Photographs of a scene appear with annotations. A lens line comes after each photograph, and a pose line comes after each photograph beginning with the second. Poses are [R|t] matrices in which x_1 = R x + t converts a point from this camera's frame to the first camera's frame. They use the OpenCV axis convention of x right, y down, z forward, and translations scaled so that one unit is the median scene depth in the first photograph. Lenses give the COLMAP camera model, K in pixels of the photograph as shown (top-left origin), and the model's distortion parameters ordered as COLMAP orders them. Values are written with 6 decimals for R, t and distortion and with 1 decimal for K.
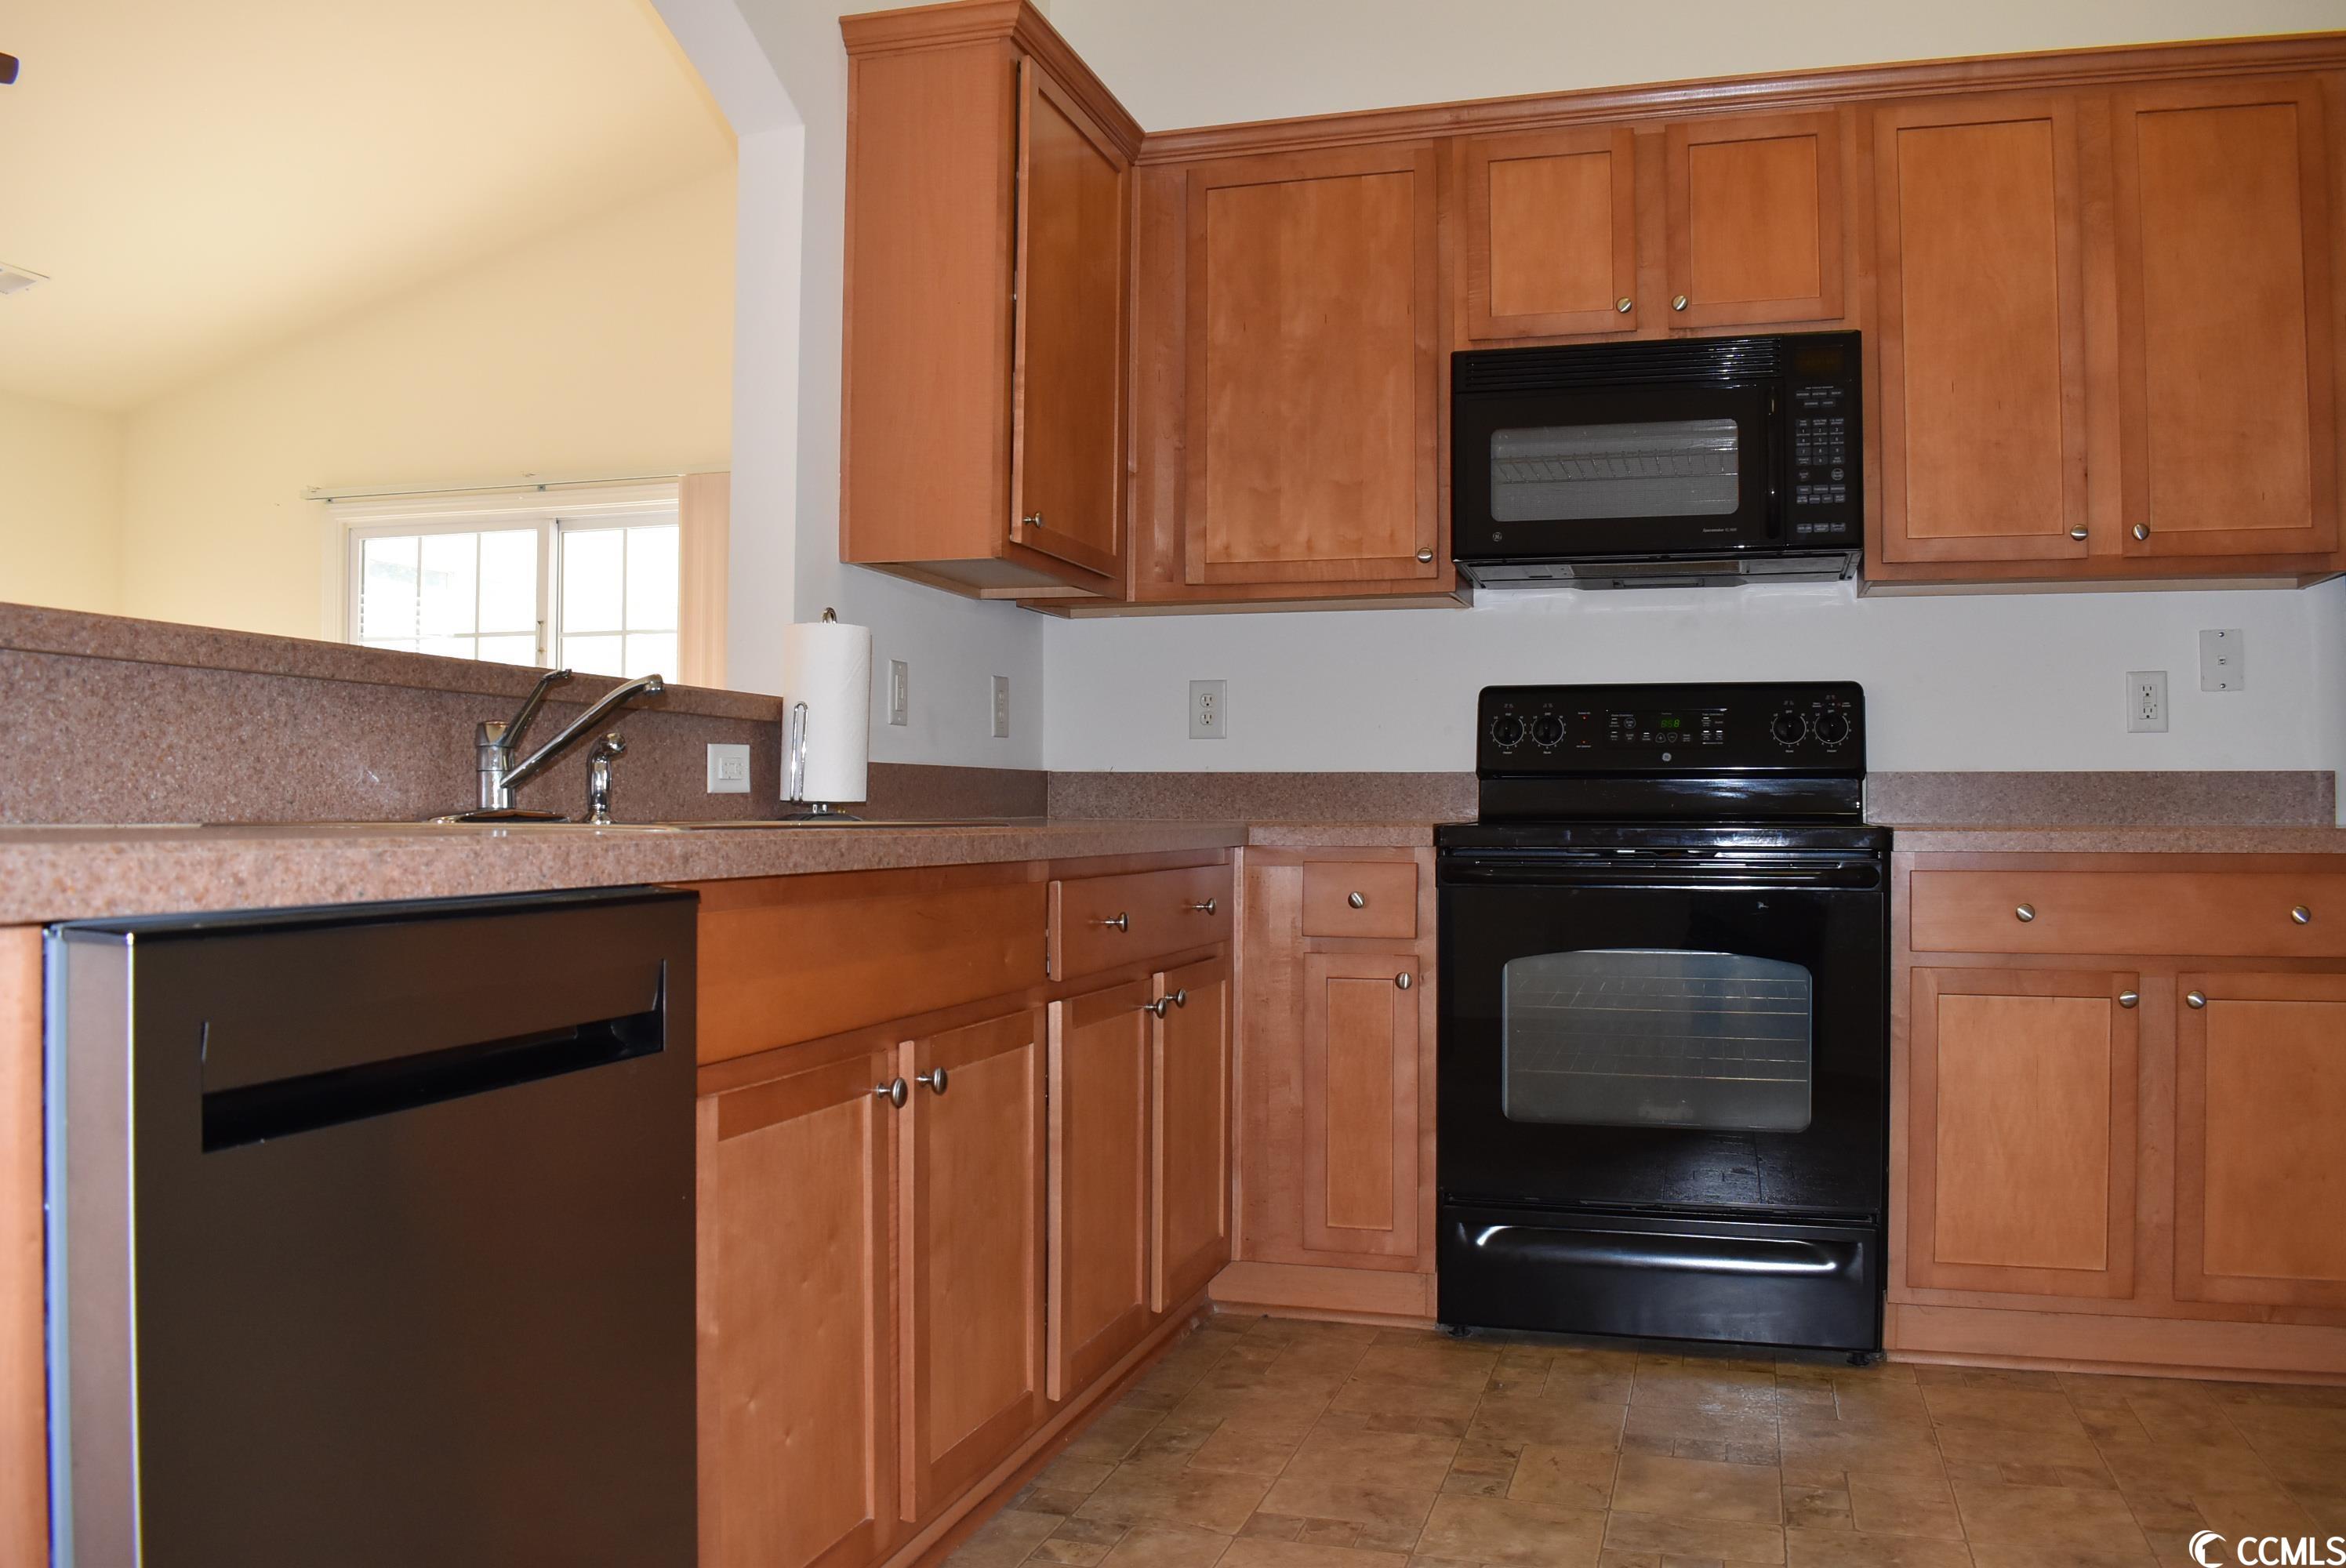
lens RADIAL K [[1888.7, 0, 1229.2], [0, 1888.7, 781.6], [0, 0, 1]] dist [-0.089285, 0.006668]
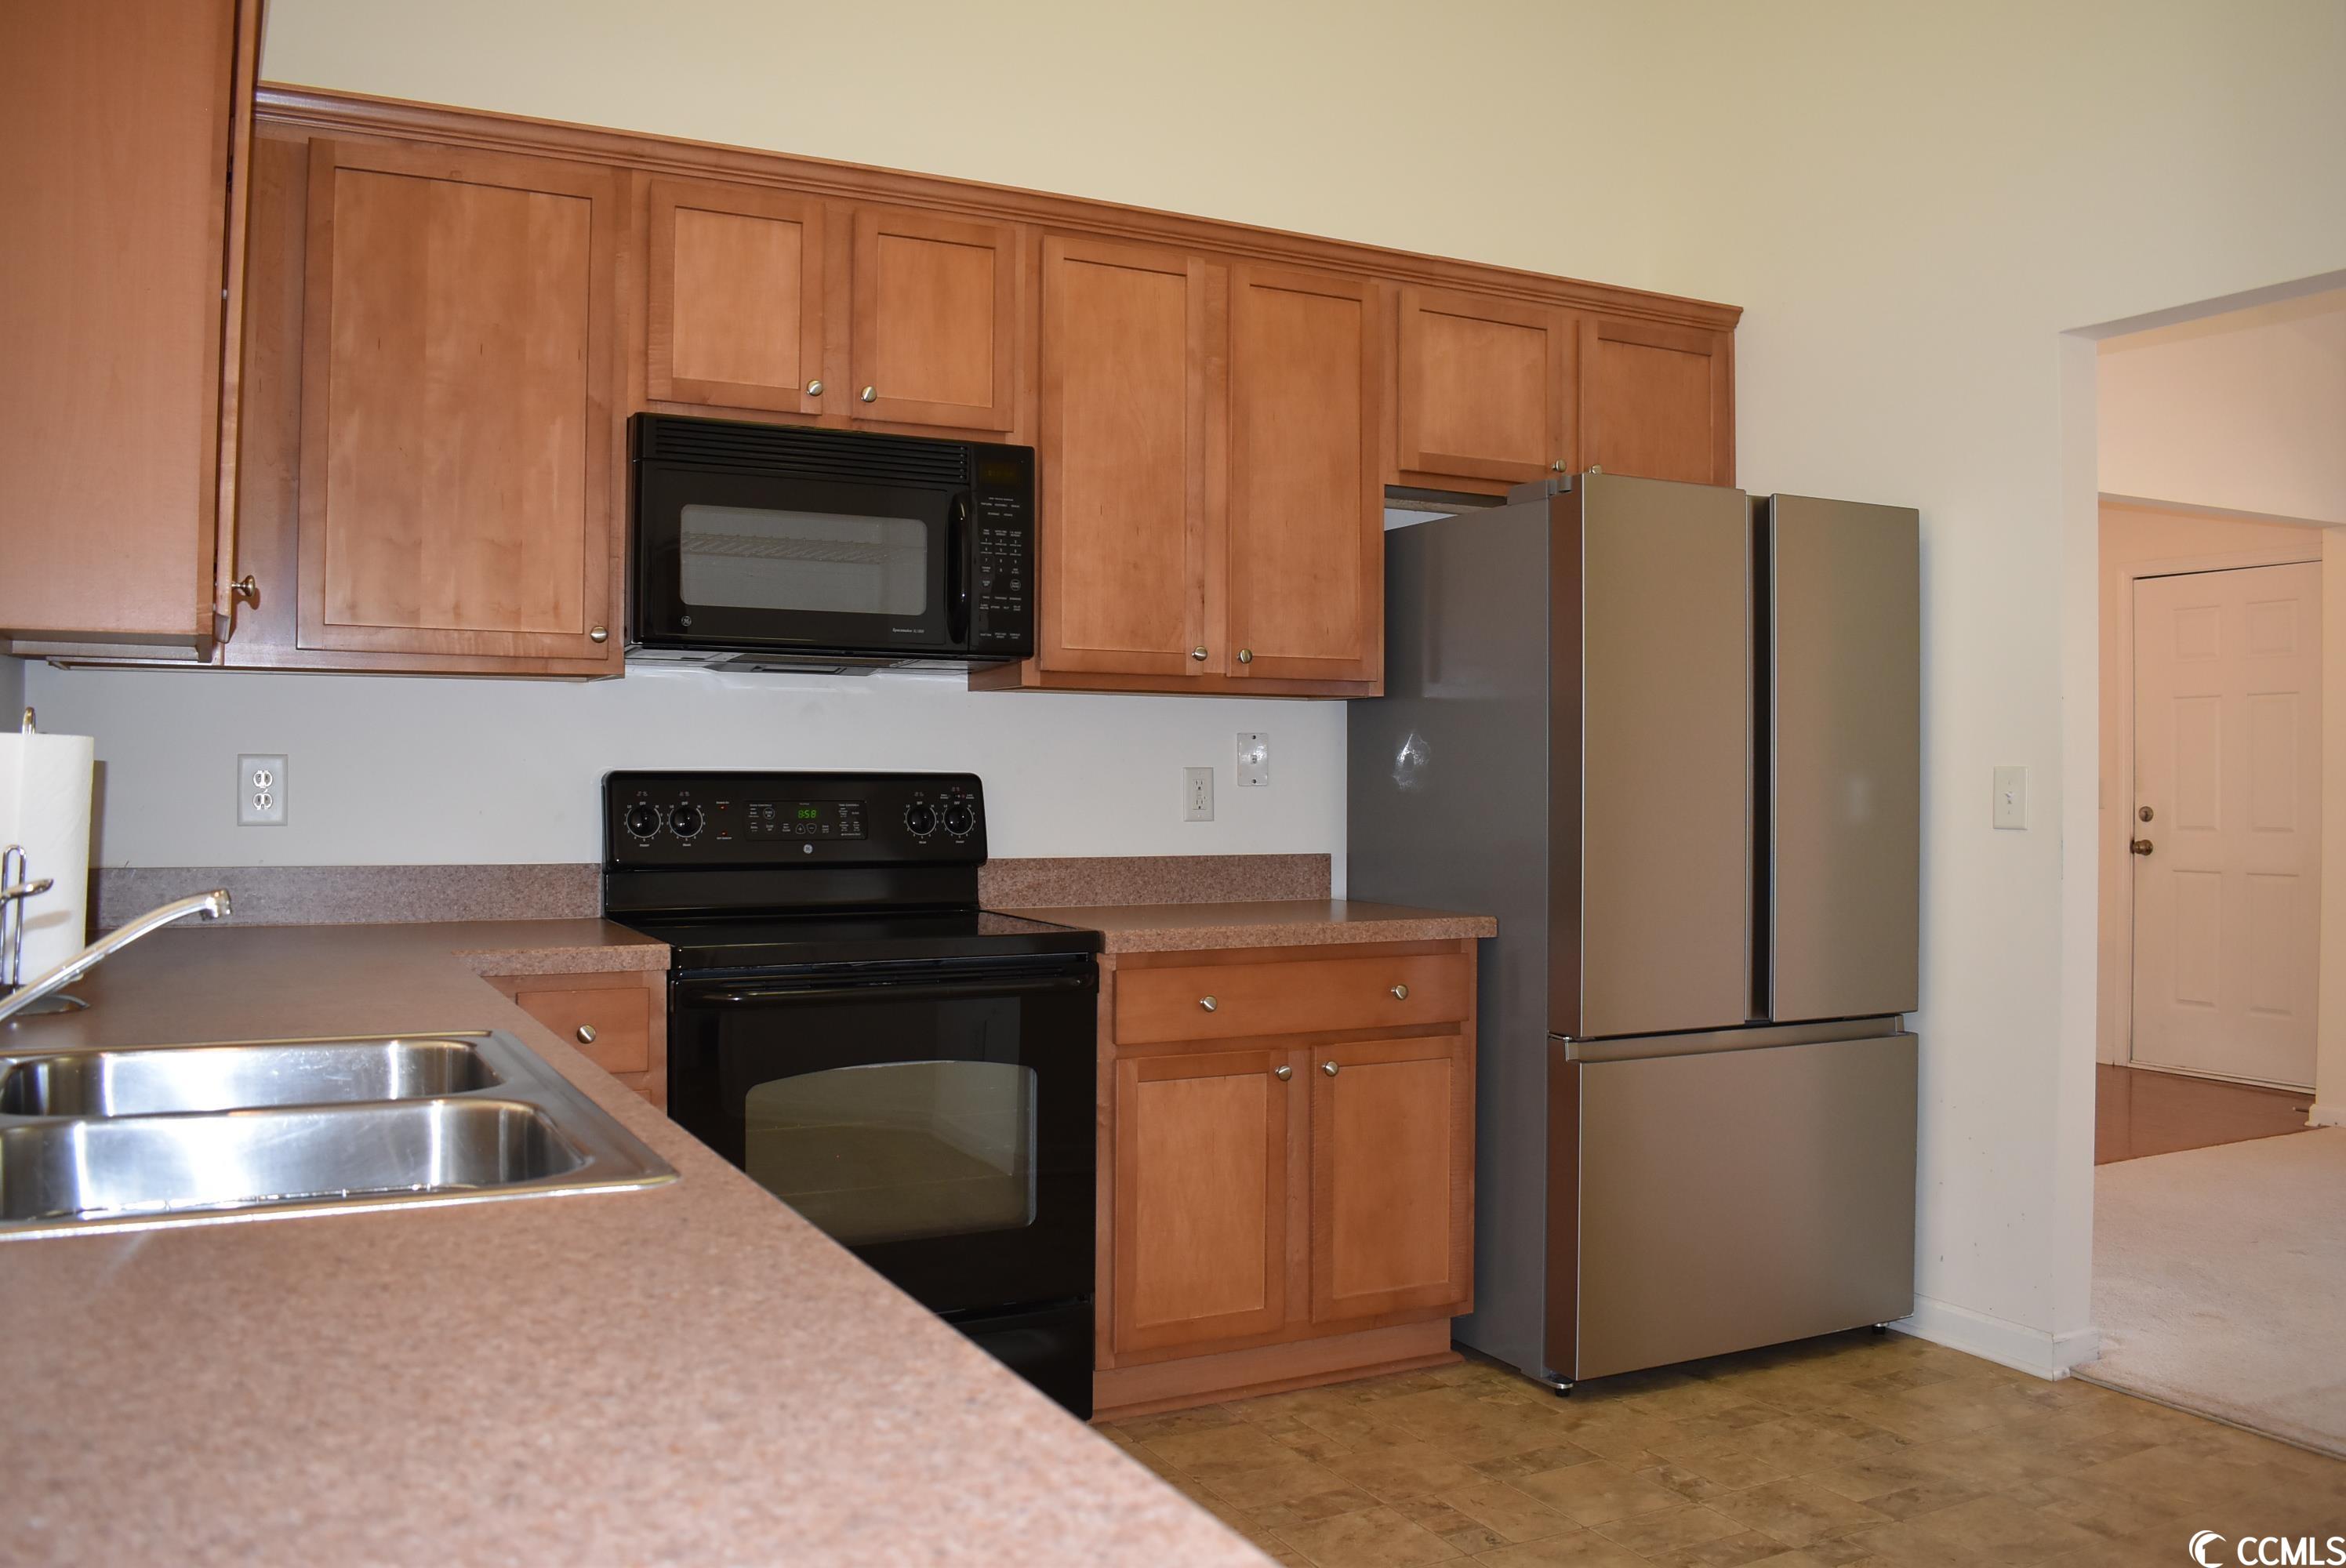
lens RADIAL K [[1888.7, 0, 1229.2], [0, 1888.7, 781.6], [0, 0, 1]] dist [-0.089285, 0.006668]
pose [[0.716904, 0.003098, 0.697165, -0.310382], [-0.015552, 0.999812, 0.011550, -0.066777], [-0.696998, -0.019123, 0.716818, 0.156561]]
